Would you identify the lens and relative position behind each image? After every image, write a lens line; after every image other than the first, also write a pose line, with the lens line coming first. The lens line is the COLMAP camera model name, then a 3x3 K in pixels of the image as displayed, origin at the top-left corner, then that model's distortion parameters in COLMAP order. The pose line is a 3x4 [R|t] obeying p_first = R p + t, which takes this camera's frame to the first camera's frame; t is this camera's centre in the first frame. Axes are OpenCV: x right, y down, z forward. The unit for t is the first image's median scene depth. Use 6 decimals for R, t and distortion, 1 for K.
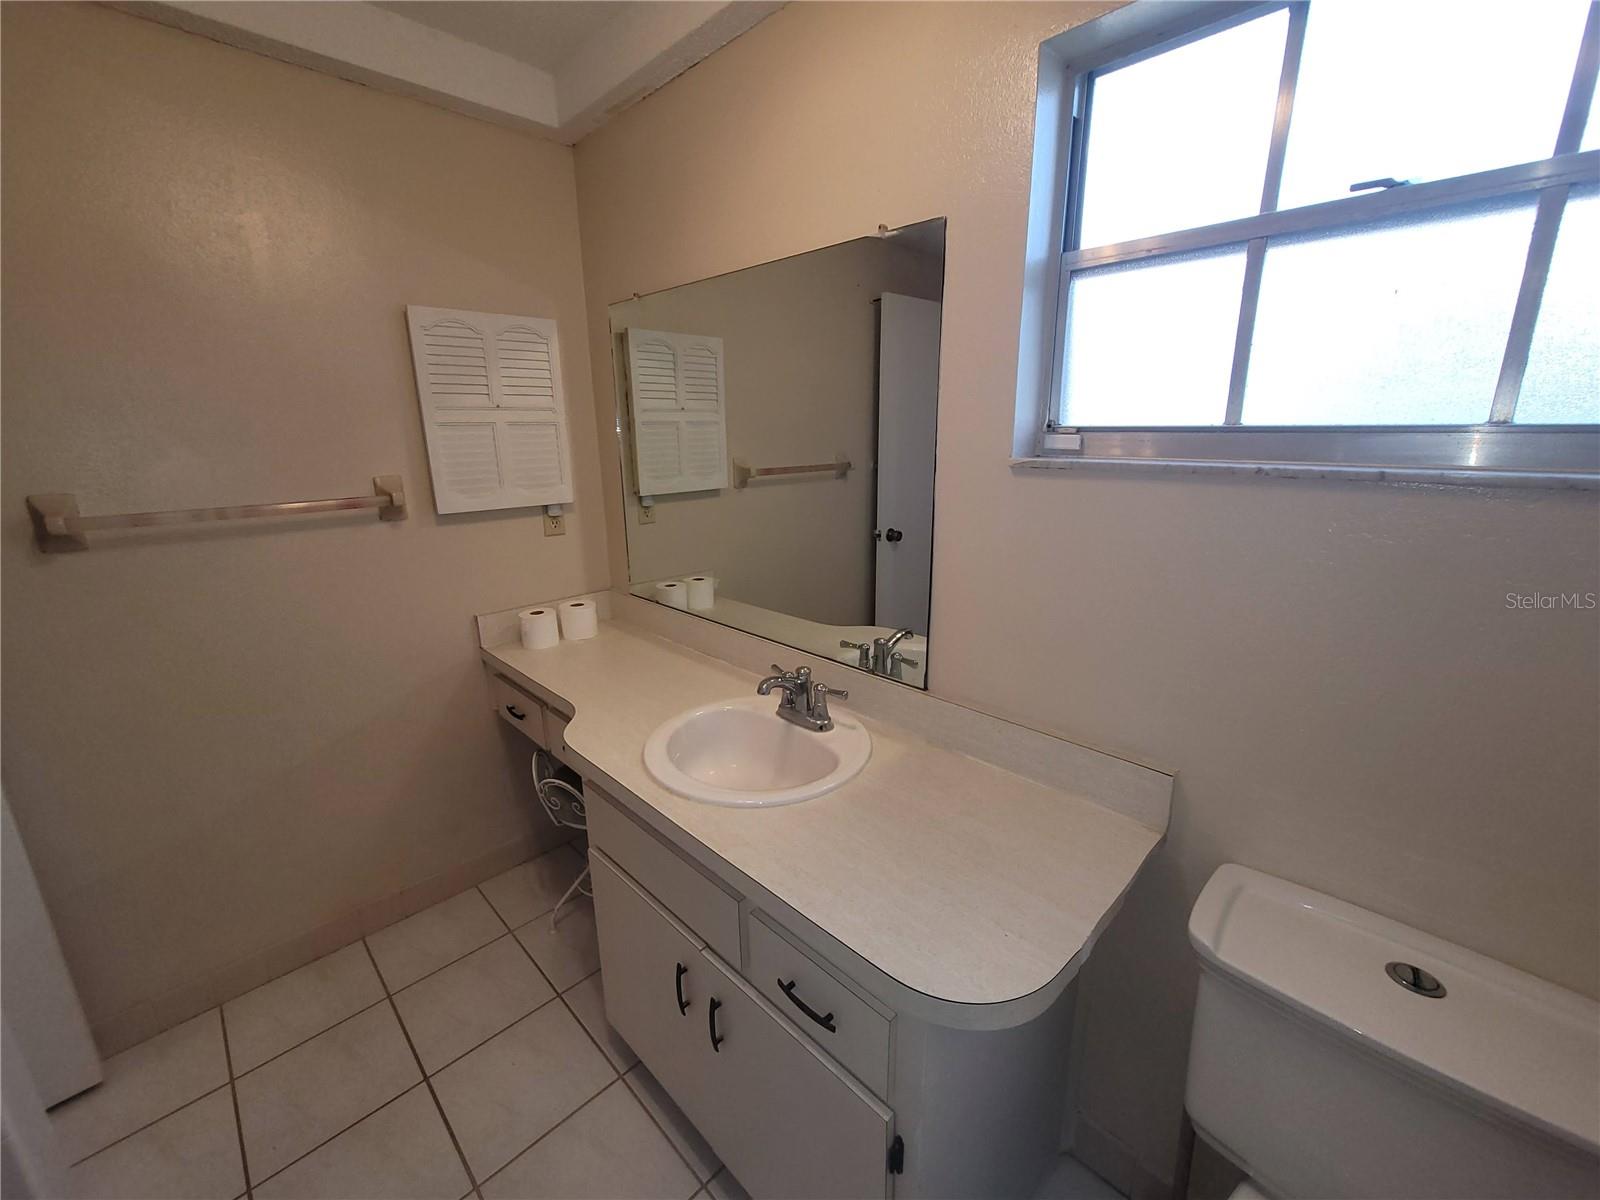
lens RADIAL K [[649.0, 0, 823.9], [0, 649.0, 601.1], [0, 0, 1]] dist [-0.004316, 0.002835]
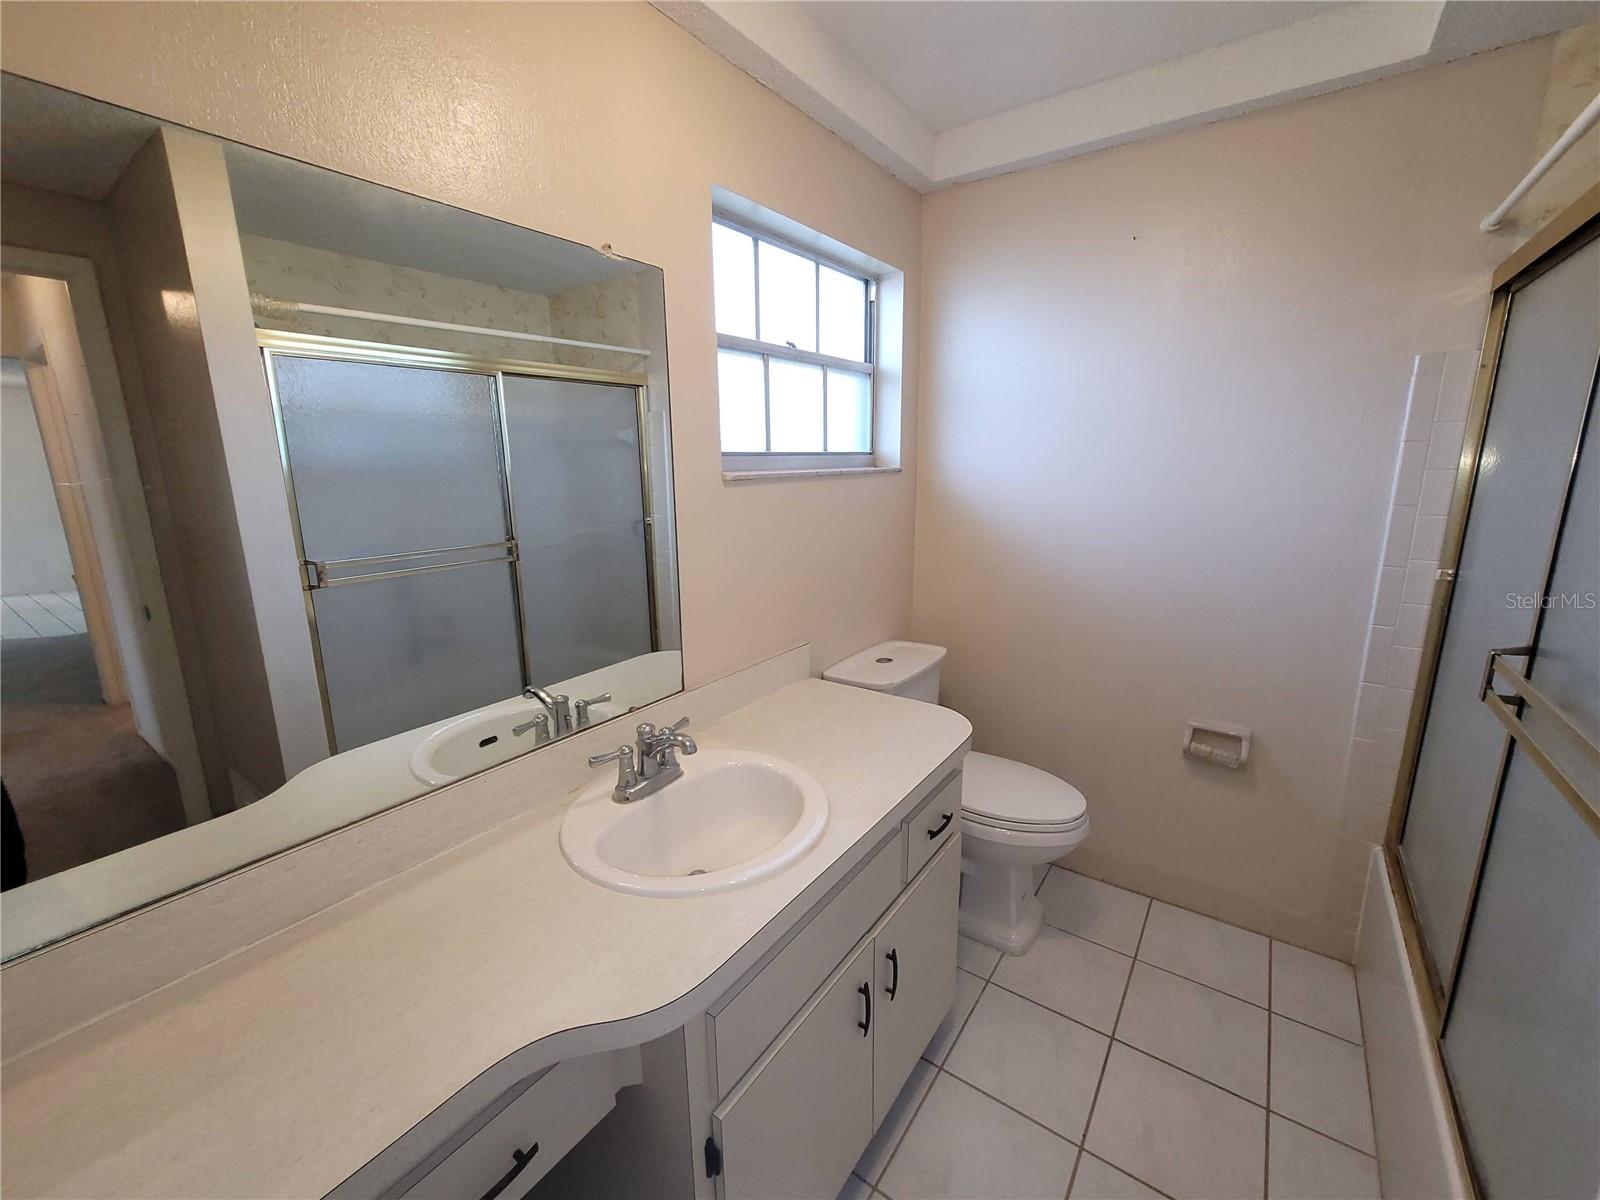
lens RADIAL K [[649.0, 0, 806.5], [0, 649.0, 598.9], [0, 0, 1]] dist [-0.004316, 0.002835]
pose [[-0.149431, -0.201803, 0.967960, -0.995813], [0.267346, 0.934242, 0.236045, -0.231995], [-0.951944, 0.294052, -0.085654, 0.947700]]
